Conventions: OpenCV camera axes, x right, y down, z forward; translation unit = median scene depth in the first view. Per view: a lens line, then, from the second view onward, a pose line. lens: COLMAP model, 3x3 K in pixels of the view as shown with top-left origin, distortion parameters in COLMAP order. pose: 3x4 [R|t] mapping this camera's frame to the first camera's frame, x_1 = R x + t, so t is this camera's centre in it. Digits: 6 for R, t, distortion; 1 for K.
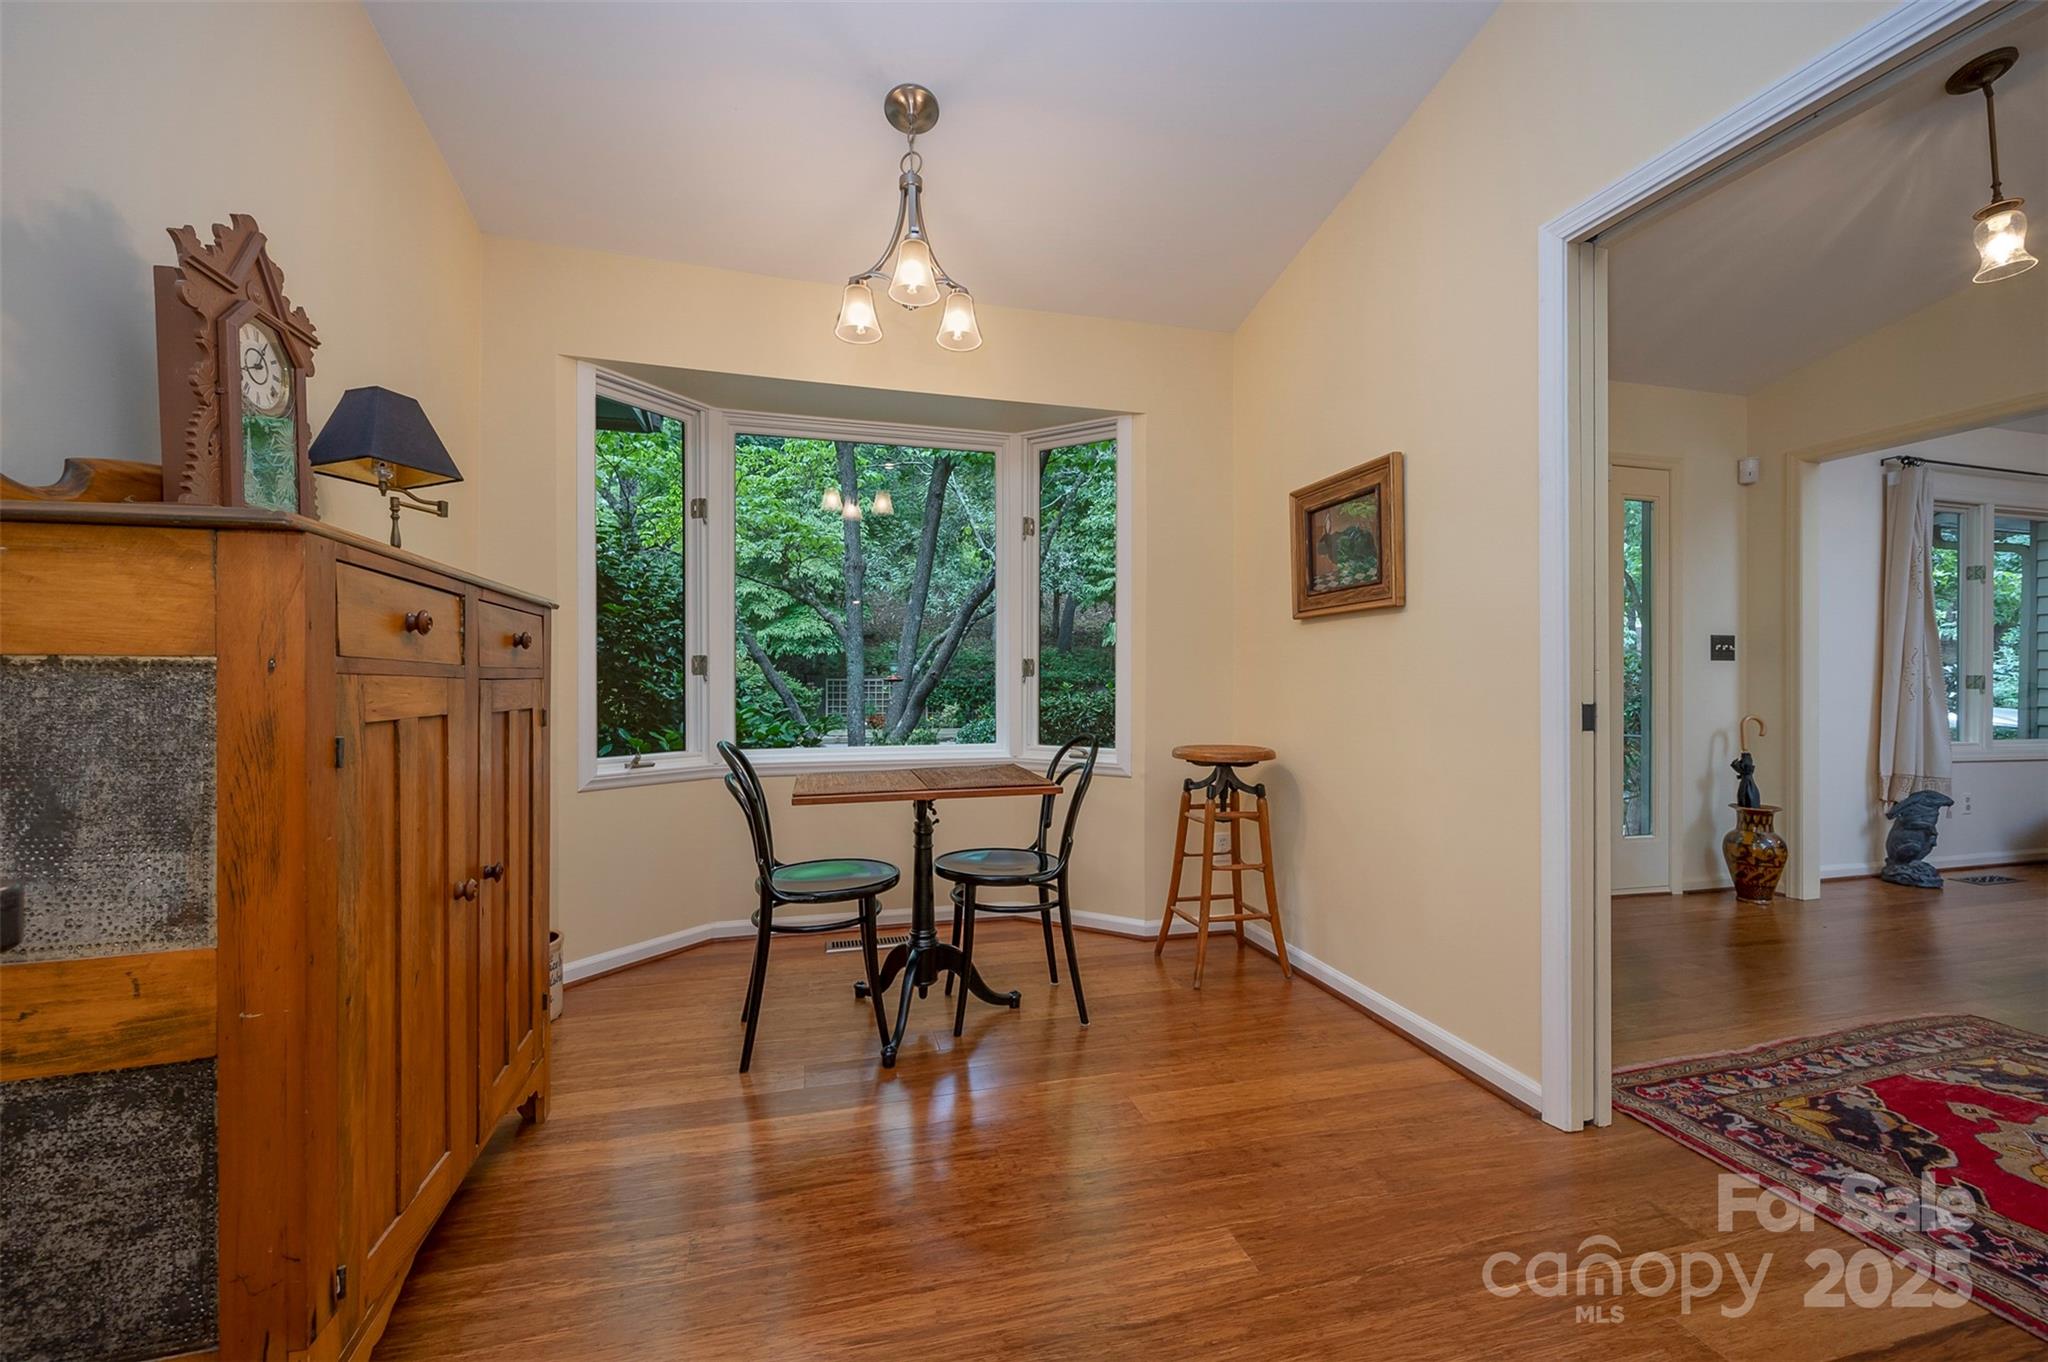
lens RADIAL K [[817.2, 0, 1025.4], [0, 817.2, 679.3], [0, 0, 1]] dist [0.001741, 0.000428]
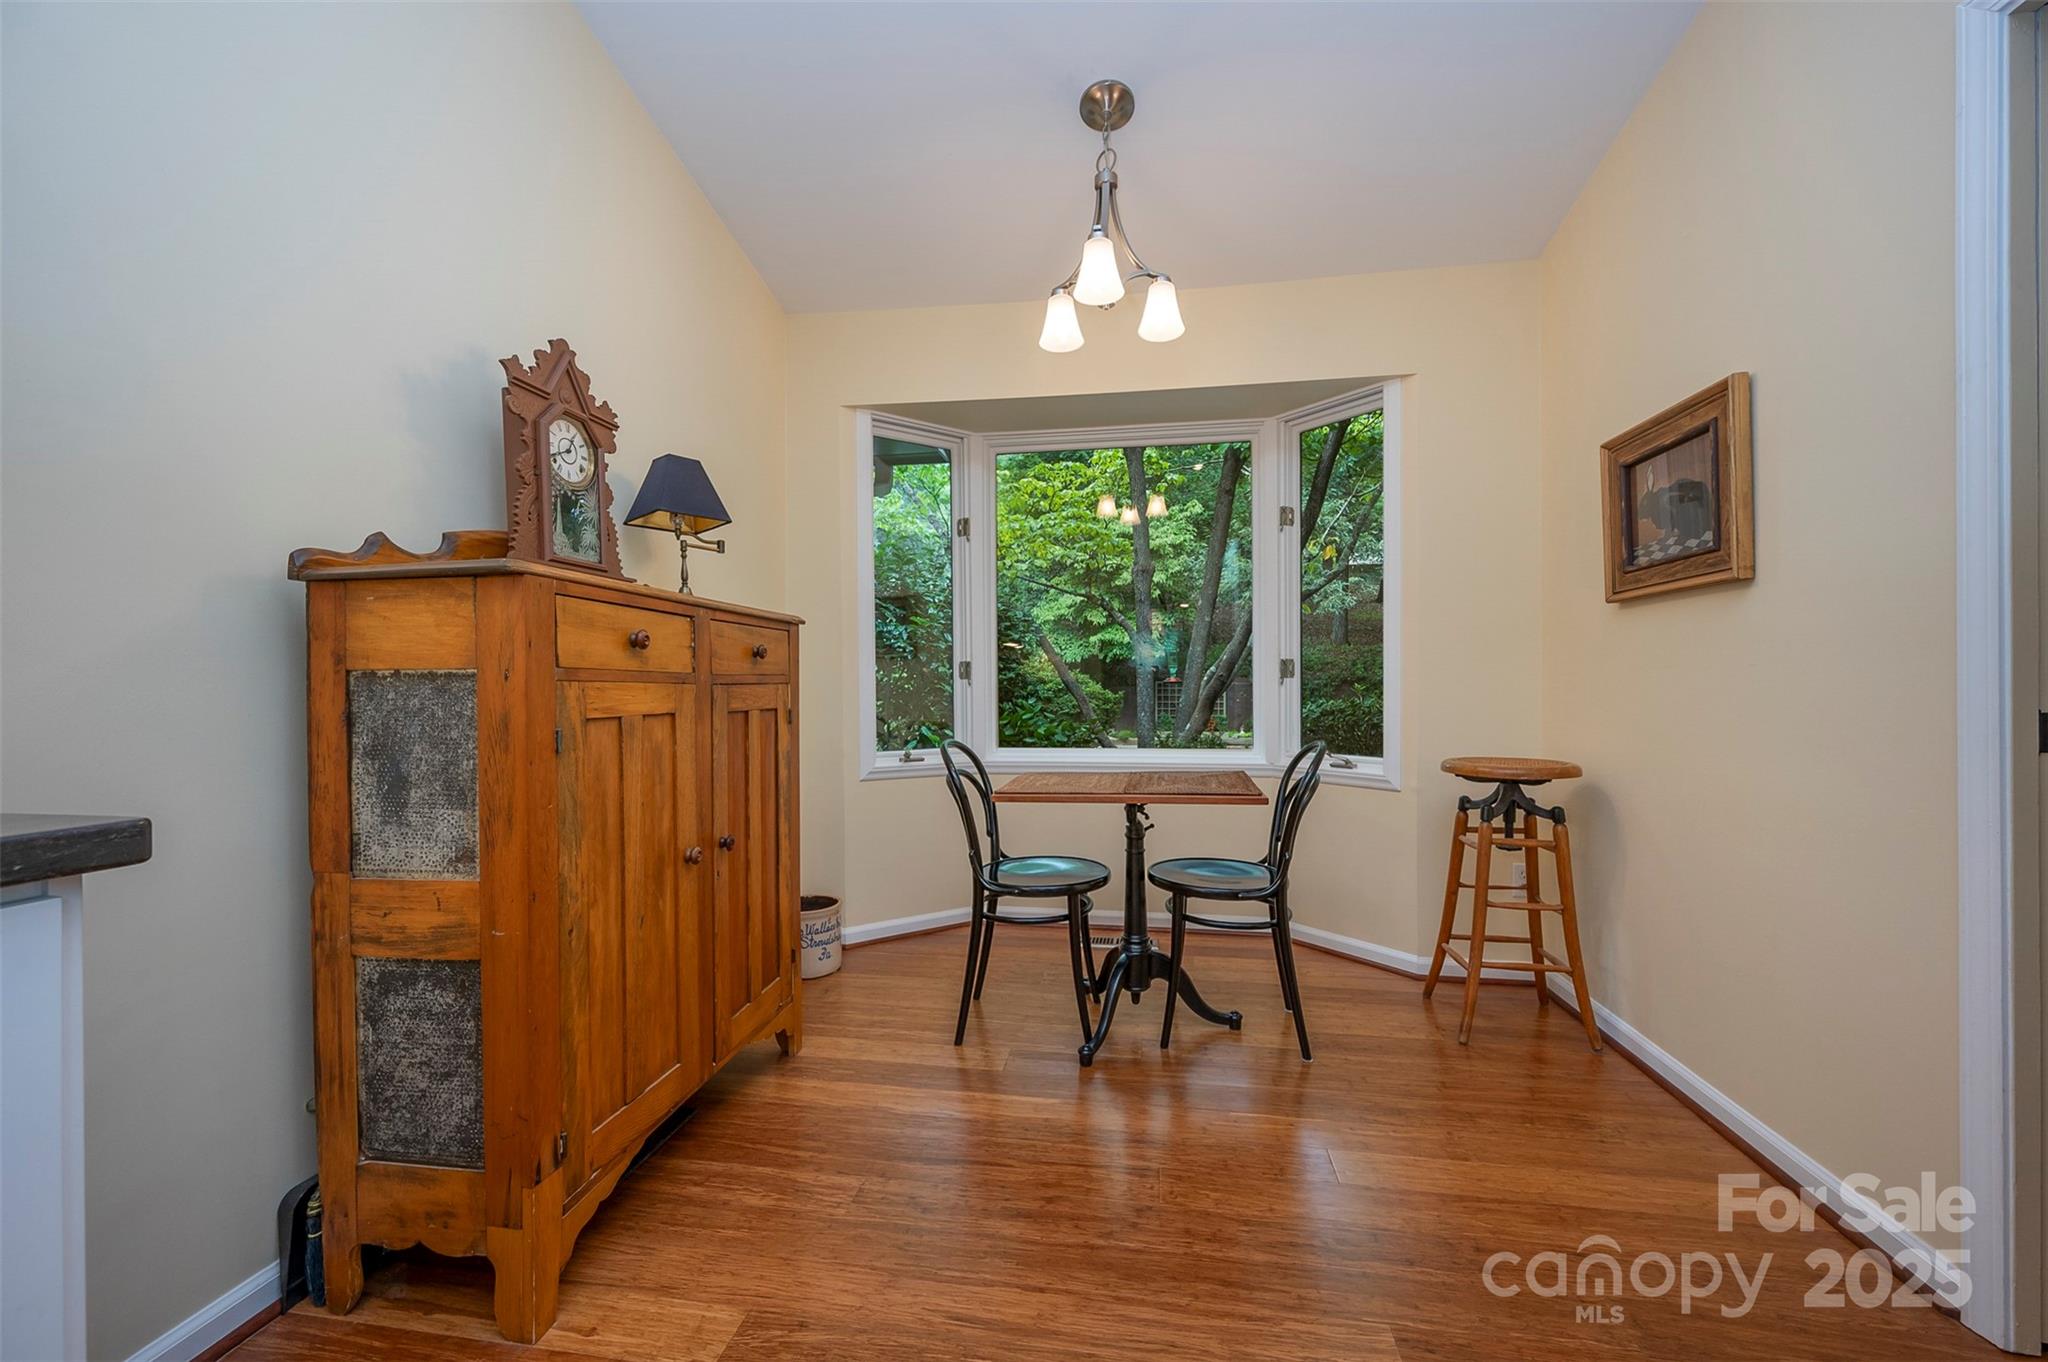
lens RADIAL K [[810.7, 0, 1027.1], [0, 810.7, 688.5], [0, 0, 1]] dist [0.002092, -0.000172]
pose [[0.912461, -0.003391, -0.409150, 0.172636], [0.006754, 0.999954, 0.006775, 0.000662], [0.409108, -0.008945, 0.912442, 0.057747]]
